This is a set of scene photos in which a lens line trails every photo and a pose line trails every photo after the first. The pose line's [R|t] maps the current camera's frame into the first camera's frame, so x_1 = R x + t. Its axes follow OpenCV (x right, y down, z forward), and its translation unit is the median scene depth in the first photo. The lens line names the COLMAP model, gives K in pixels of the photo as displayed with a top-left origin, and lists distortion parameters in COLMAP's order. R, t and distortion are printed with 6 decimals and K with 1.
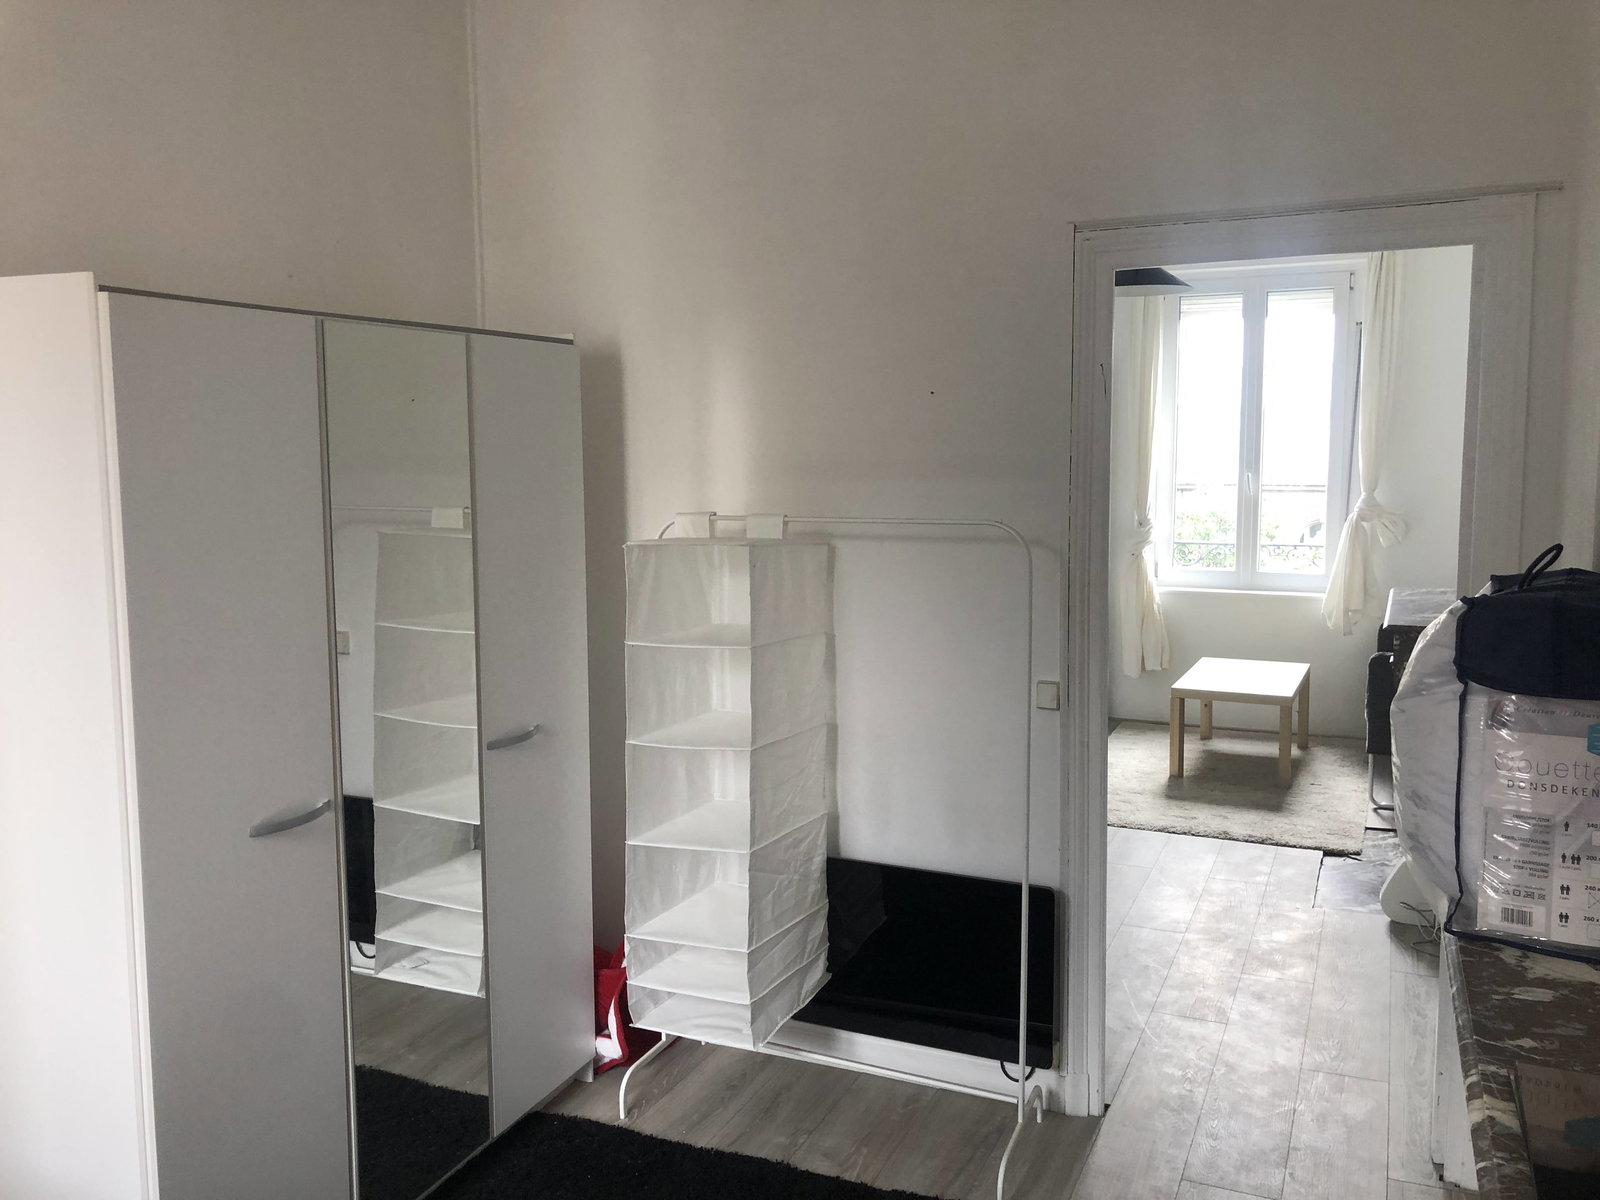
lens RADIAL K [[1311.7, 0, 807.0], [0, 1311.7, 591.0], [0, 0, 1]] dist [0.022650, -0.007363]
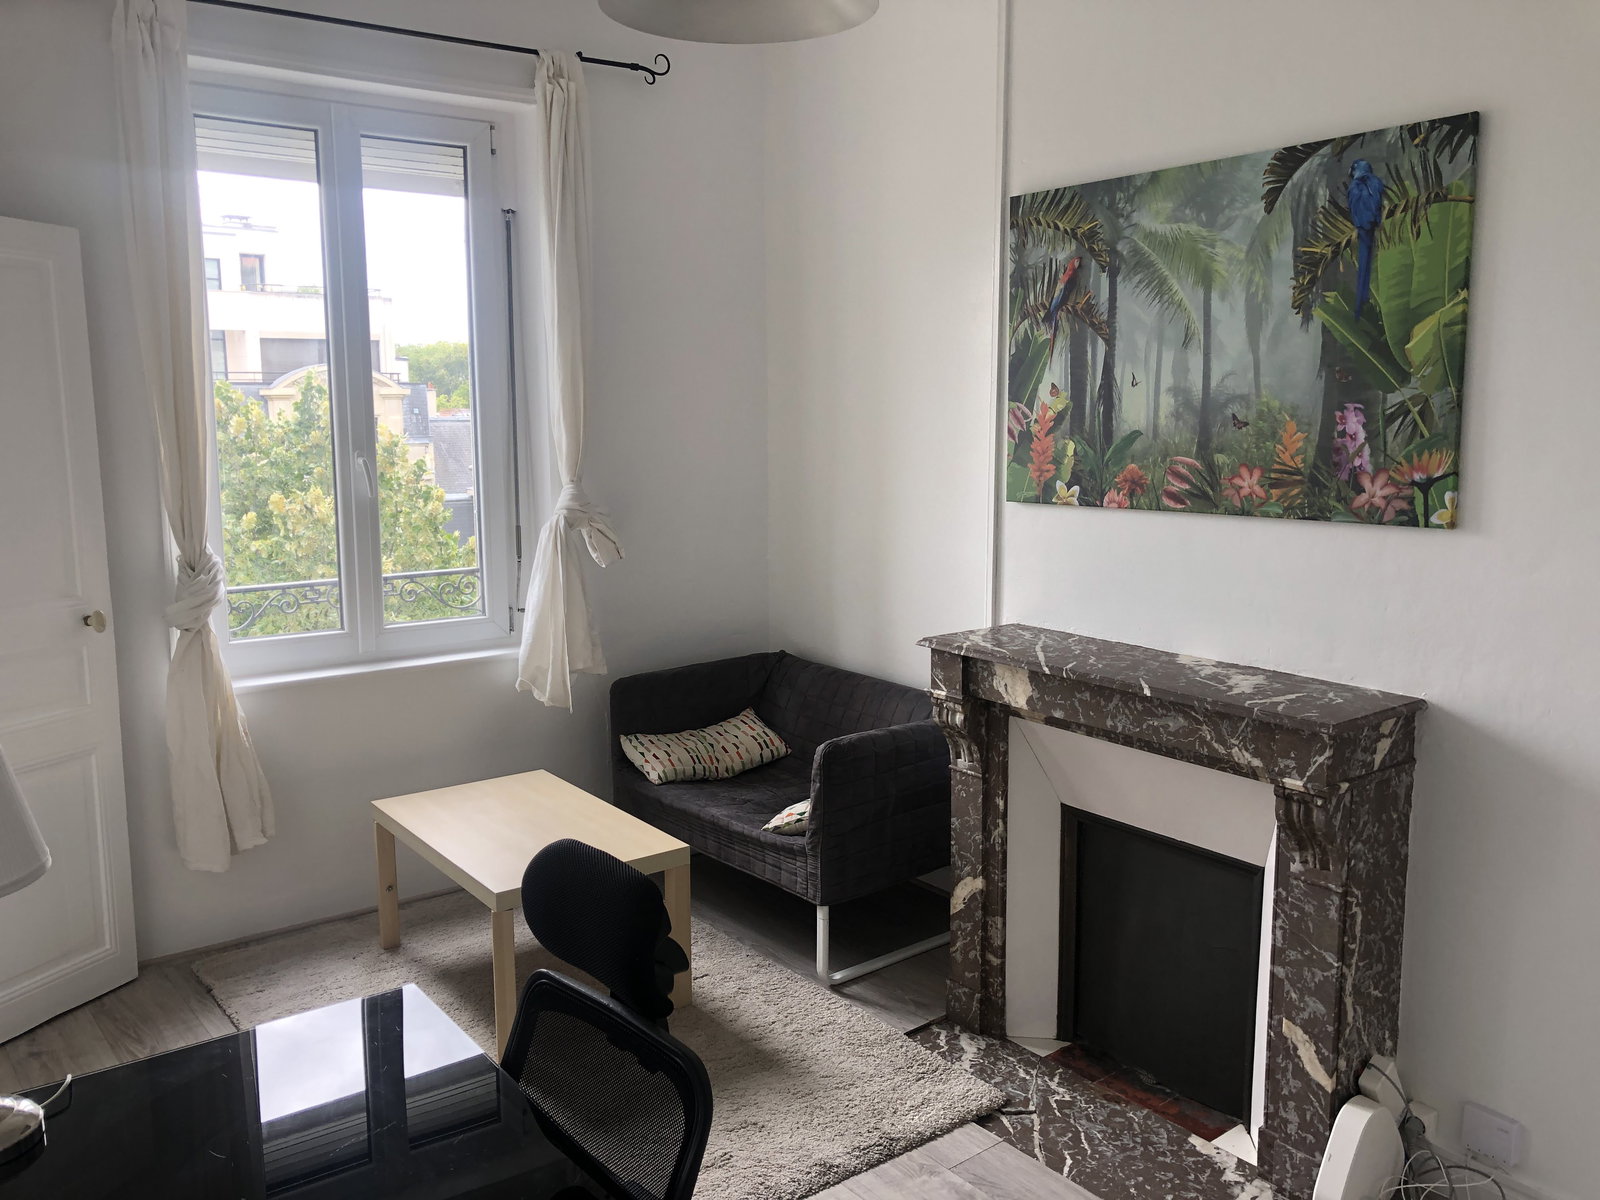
lens RADIAL K [[1311.7, 0, 765.3], [0, 1311.7, 604.2], [0, 0, 1]] dist [0.022650, -0.007363]
pose [[0.474291, -0.127922, 0.871025, -0.086452], [0.105599, 0.990510, 0.087969, -0.062595], [-0.874012, 0.050256, 0.483299, 0.611716]]
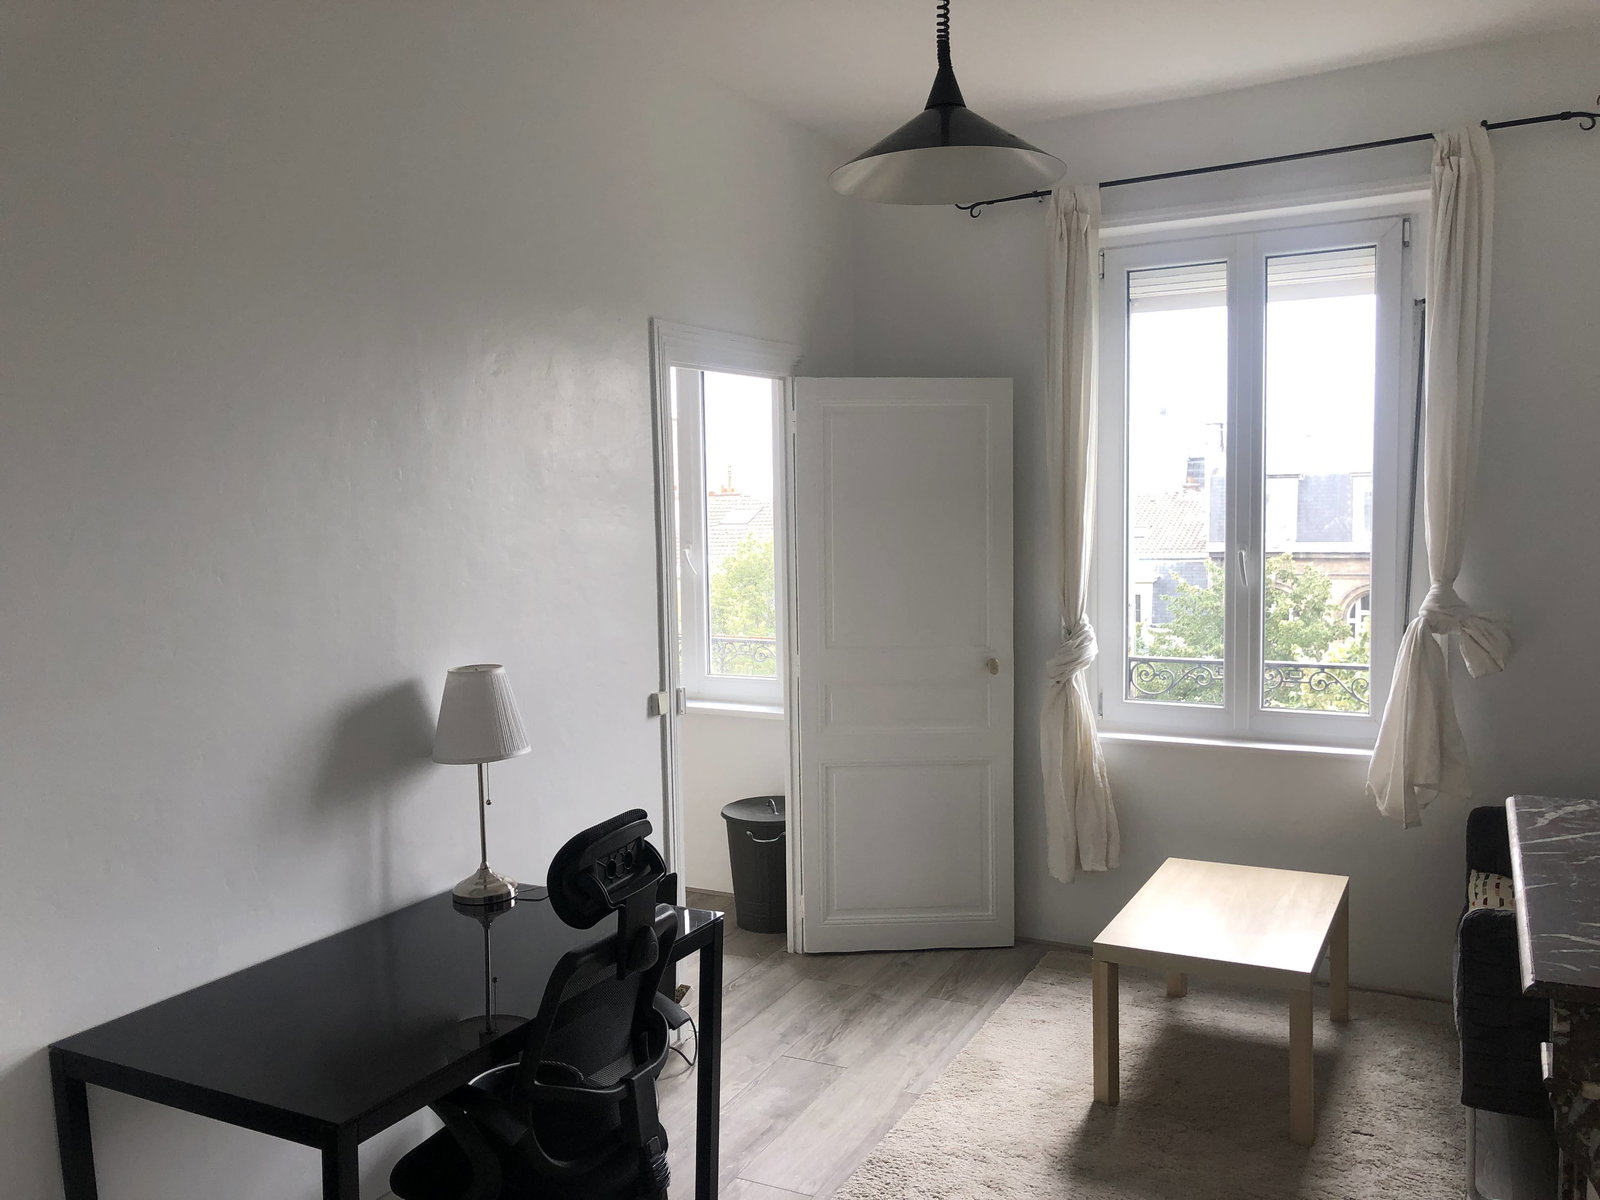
lens RADIAL K [[1311.7, 0, 795.8], [0, 1311.7, 609.6], [0, 0, 1]] dist [0.022650, -0.007363]
pose [[0.999102, -0.007925, -0.041615, 0.161675], [0.006453, 0.999353, -0.035382, -0.044165], [0.041868, 0.035082, 0.998507, 0.399595]]
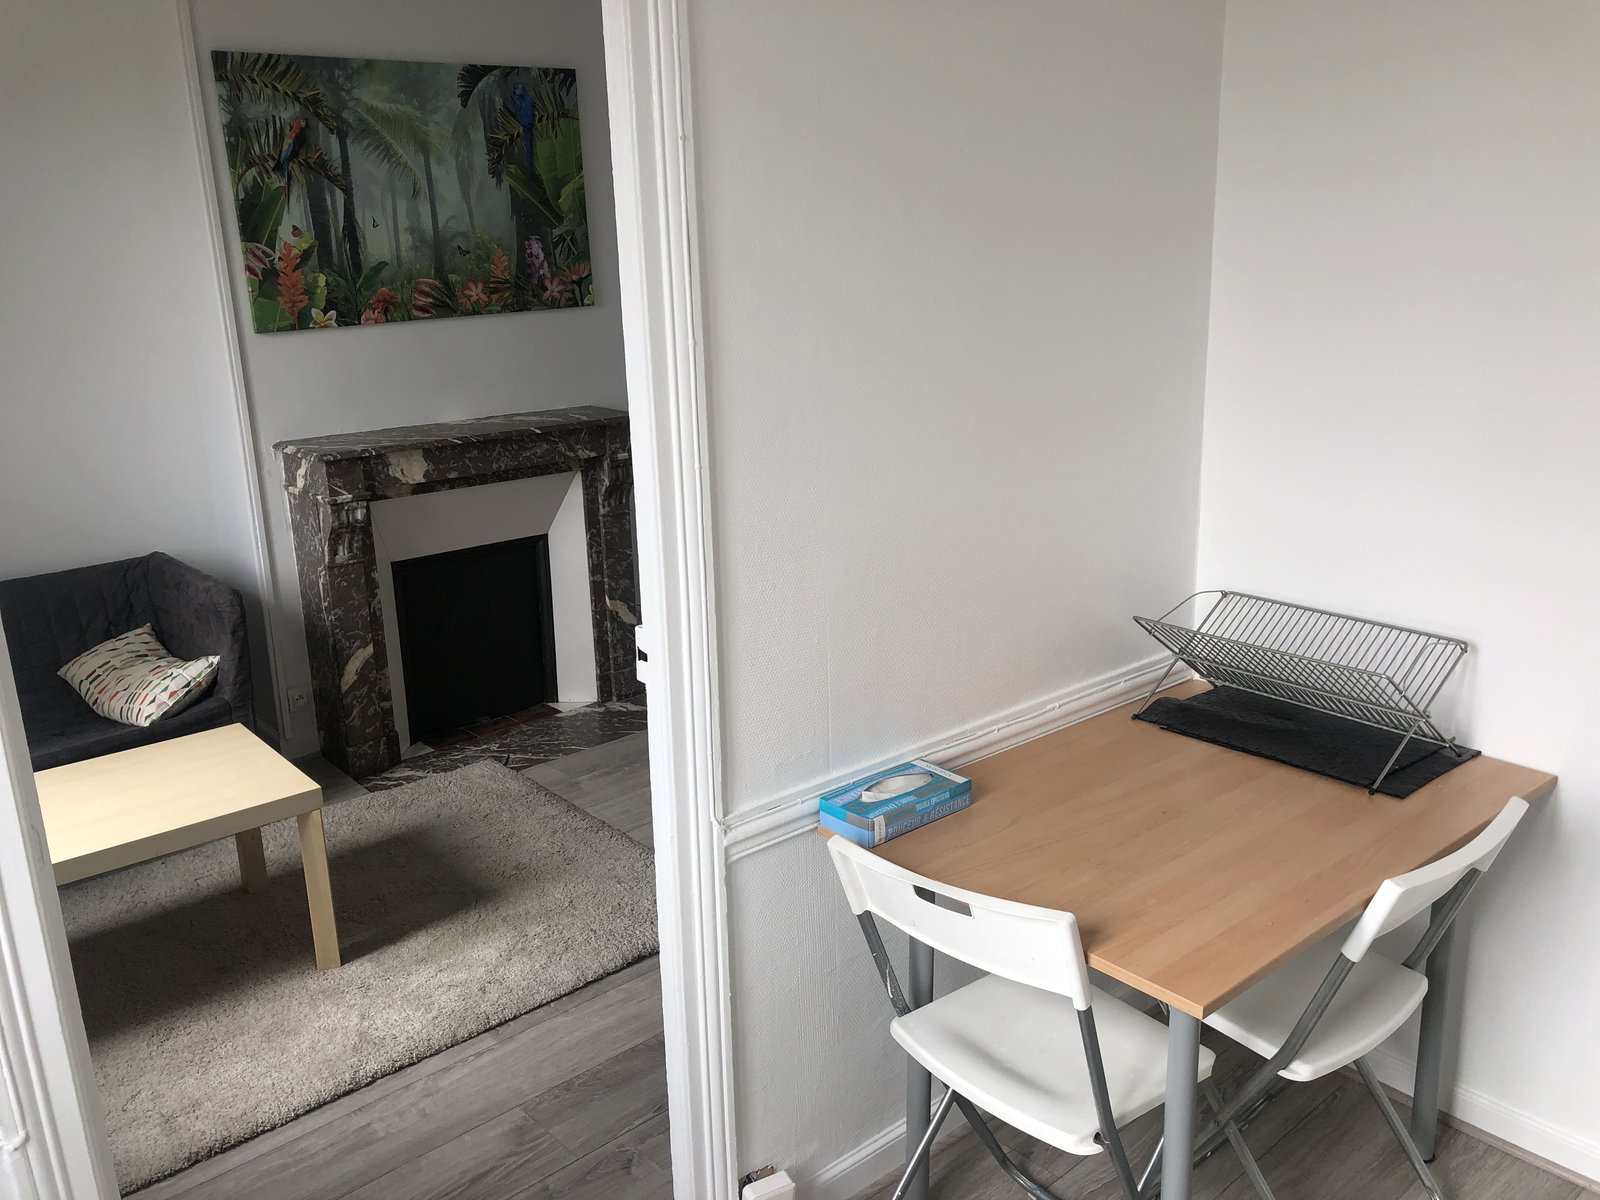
lens RADIAL K [[1311.7, 0, 809.7], [0, 1311.7, 584.7], [0, 0, 1]] dist [0.022650, -0.007363]
pose [[-0.908385, -0.081251, 0.410164, -0.055772], [0.084293, 0.925215, 0.369962, -0.136739], [-0.409550, 0.370642, -0.833603, 1.183183]]
